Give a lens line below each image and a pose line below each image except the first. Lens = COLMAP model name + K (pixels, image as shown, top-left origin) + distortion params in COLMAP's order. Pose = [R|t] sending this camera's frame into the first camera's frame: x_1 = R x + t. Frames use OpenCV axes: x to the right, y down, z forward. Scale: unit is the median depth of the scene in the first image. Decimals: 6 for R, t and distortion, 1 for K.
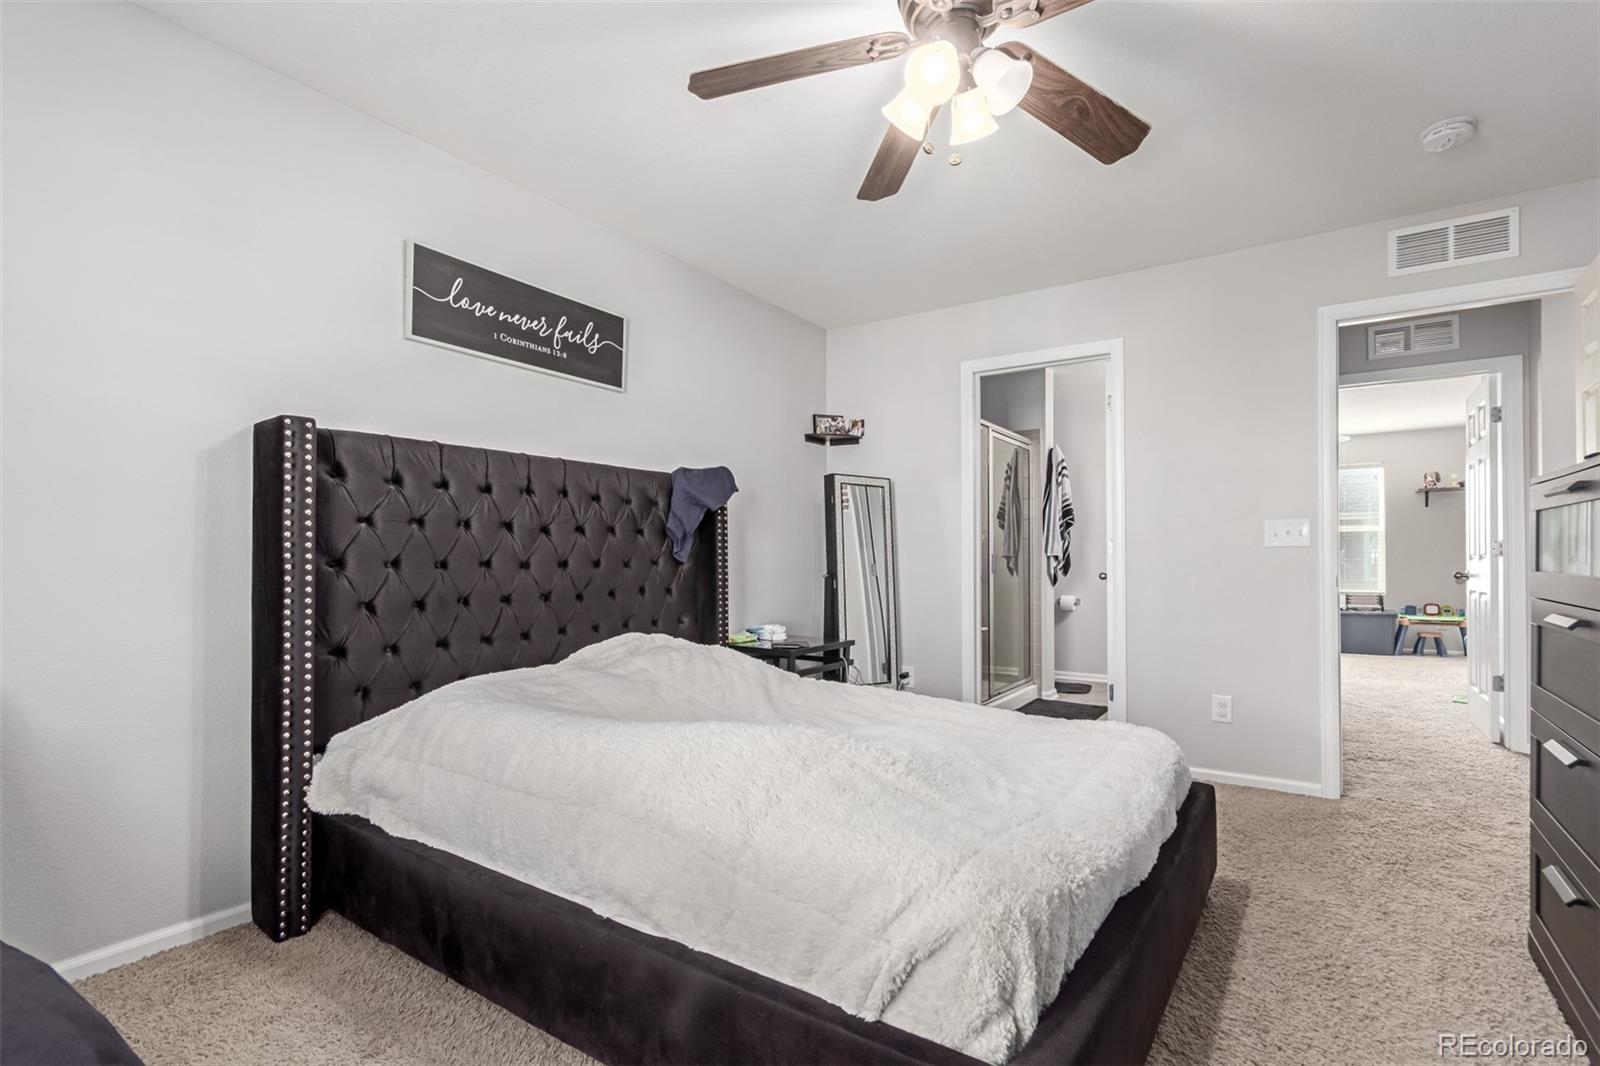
lens RADIAL K [[762.5, 0, 801.7], [0, 762.5, 542.5], [0, 0, 1]] dist [-0.000672, -0.000412]
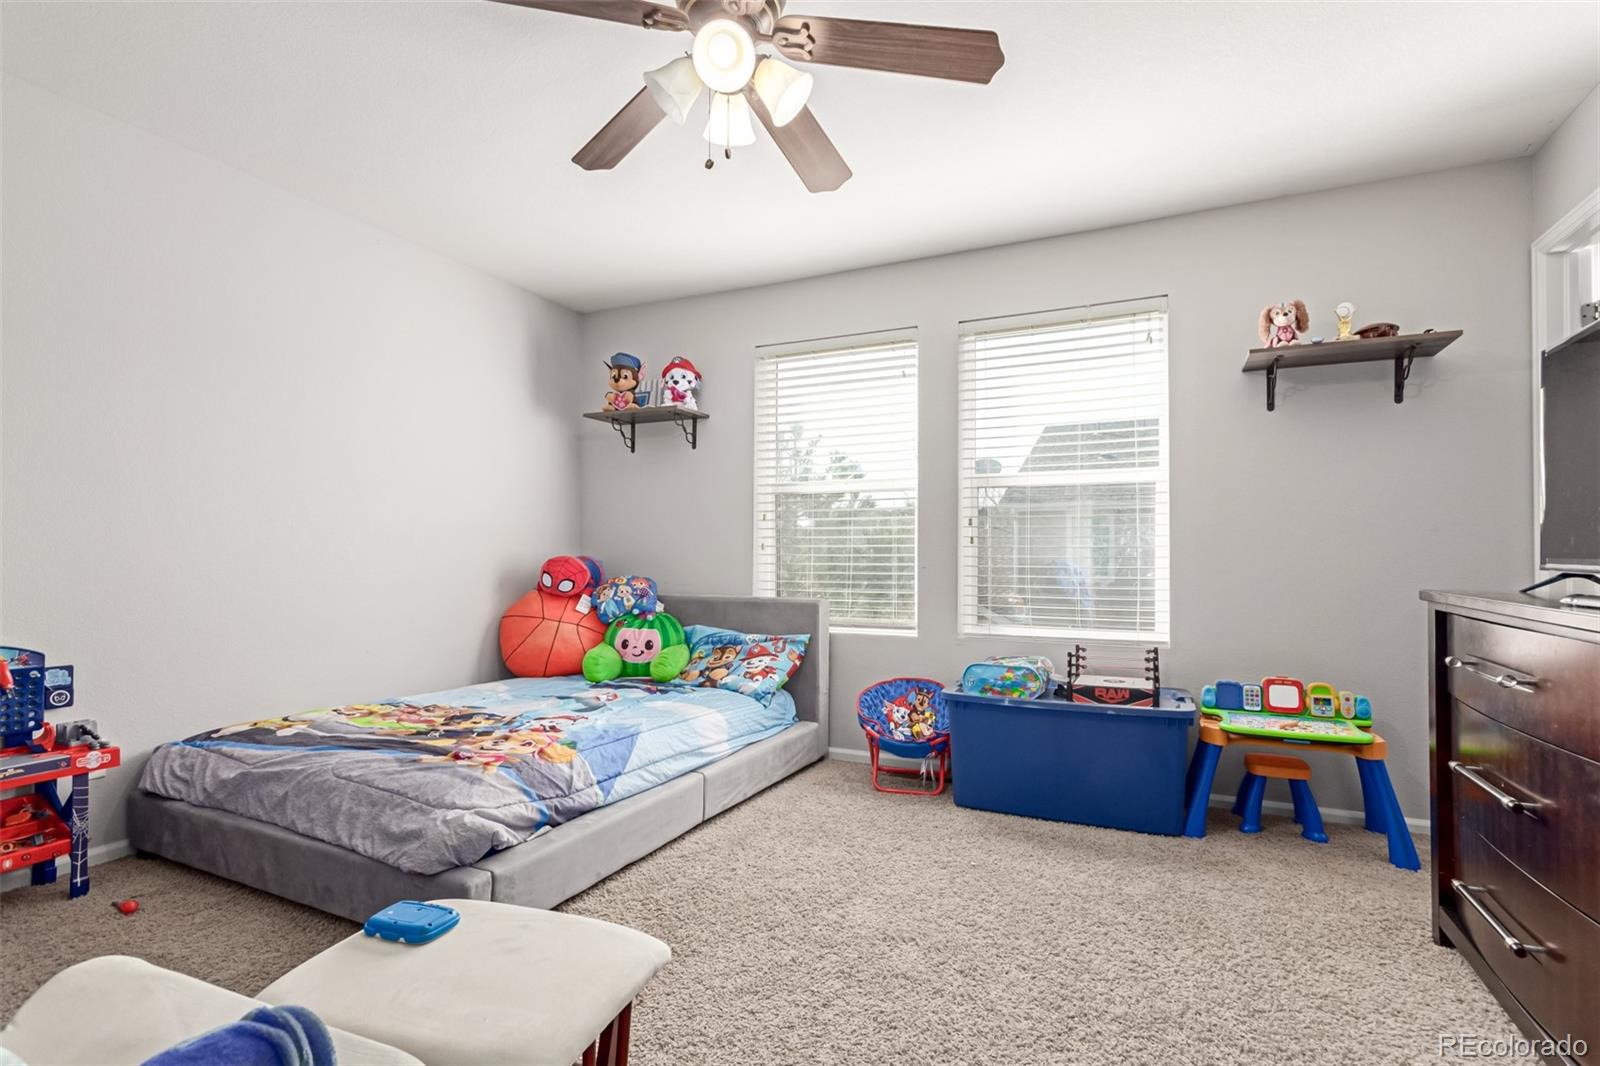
lens RADIAL K [[762.5, 0, 797.4], [0, 762.5, 539.3], [0, 0, 1]] dist [-0.000672, -0.000412]
pose [[0.990468, 0.010029, 0.137376, 0.554299], [-0.009272, 0.999938, -0.006155, 0.019086], [-0.137429, 0.004822, 0.990500, 0.679976]]
